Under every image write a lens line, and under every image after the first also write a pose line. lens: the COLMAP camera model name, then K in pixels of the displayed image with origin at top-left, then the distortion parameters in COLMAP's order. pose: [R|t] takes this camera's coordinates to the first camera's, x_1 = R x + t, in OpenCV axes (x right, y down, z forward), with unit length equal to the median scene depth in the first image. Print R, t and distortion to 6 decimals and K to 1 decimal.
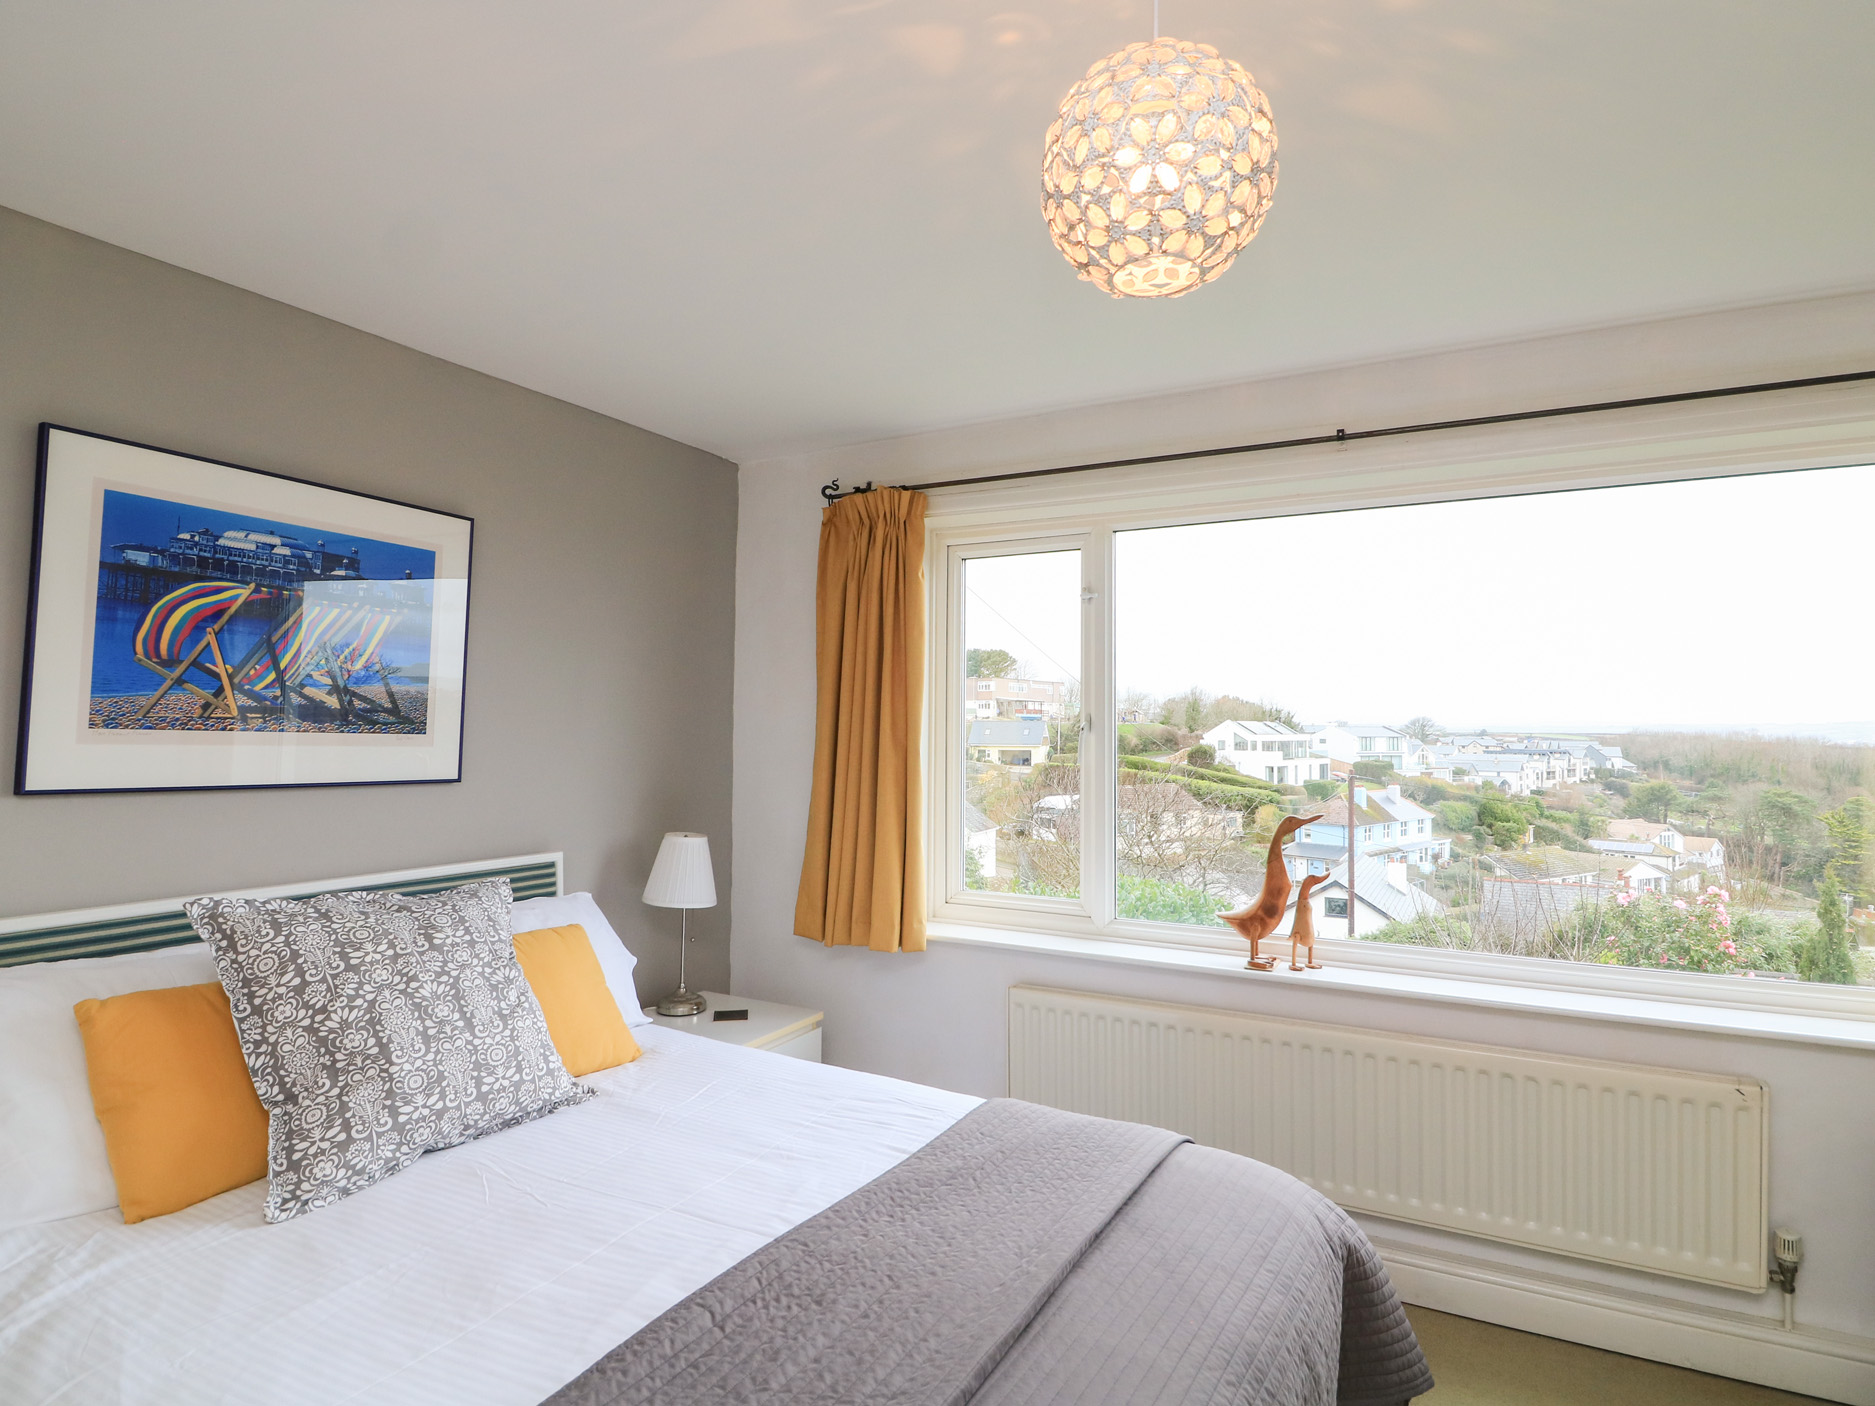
lens RADIAL K [[1024.1, 0, 959.8], [0, 1024.1, 693.1], [0, 0, 1]] dist [0.001948, -0.015511]
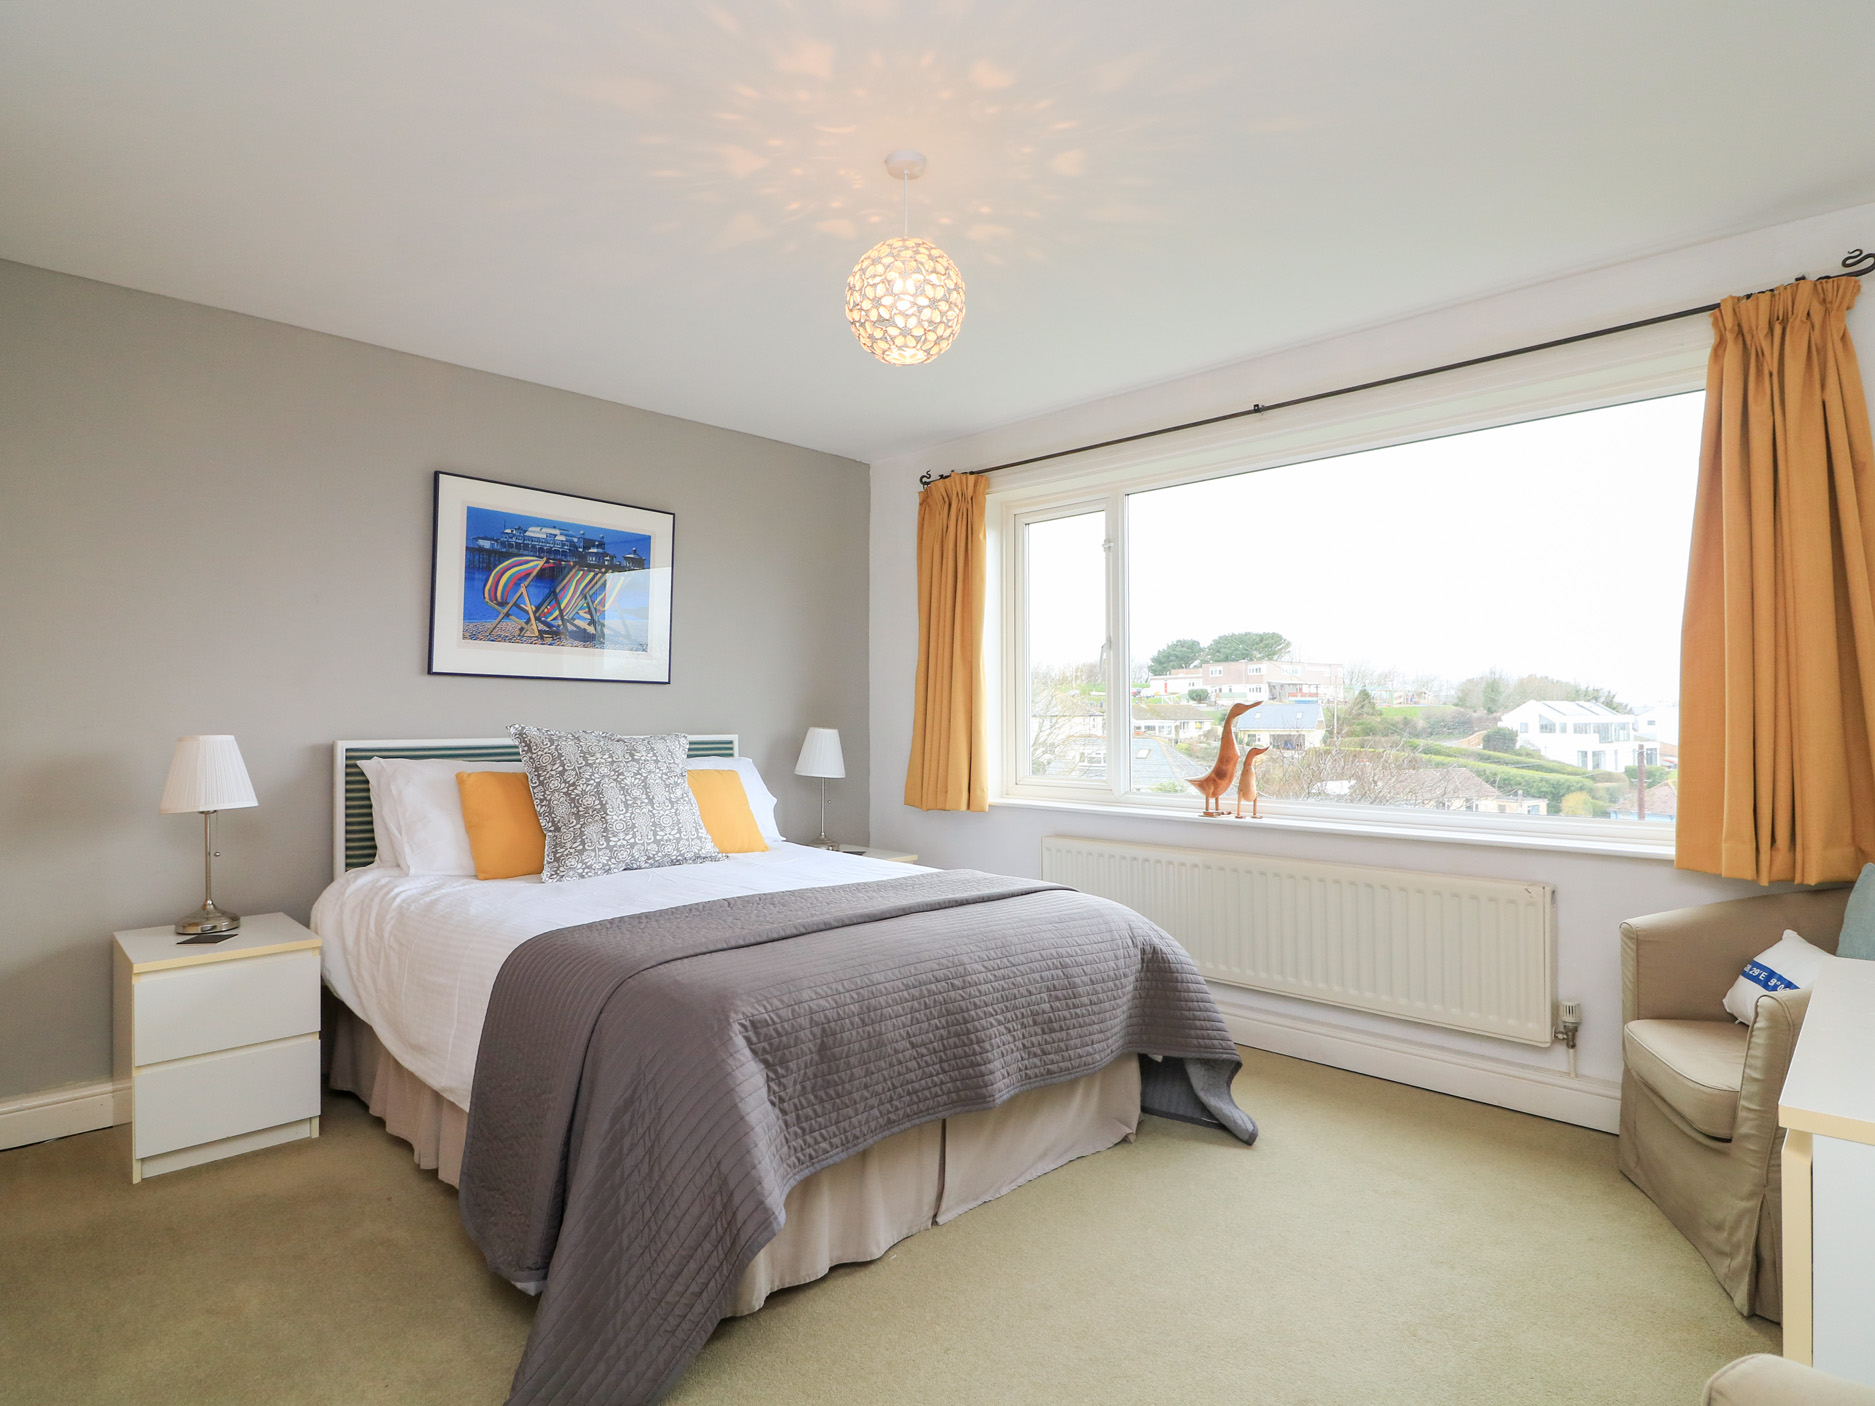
lens RADIAL K [[1060.6, 0, 979.0], [0, 1060.6, 701.8], [0, 0, 1]] dist [-0.000826, -0.000247]
pose [[0.962883, -0.015322, -0.269484, 0.474534], [0.018015, 0.999809, 0.007524, 0.132394], [0.269317, -0.012100, 0.962976, -0.505828]]
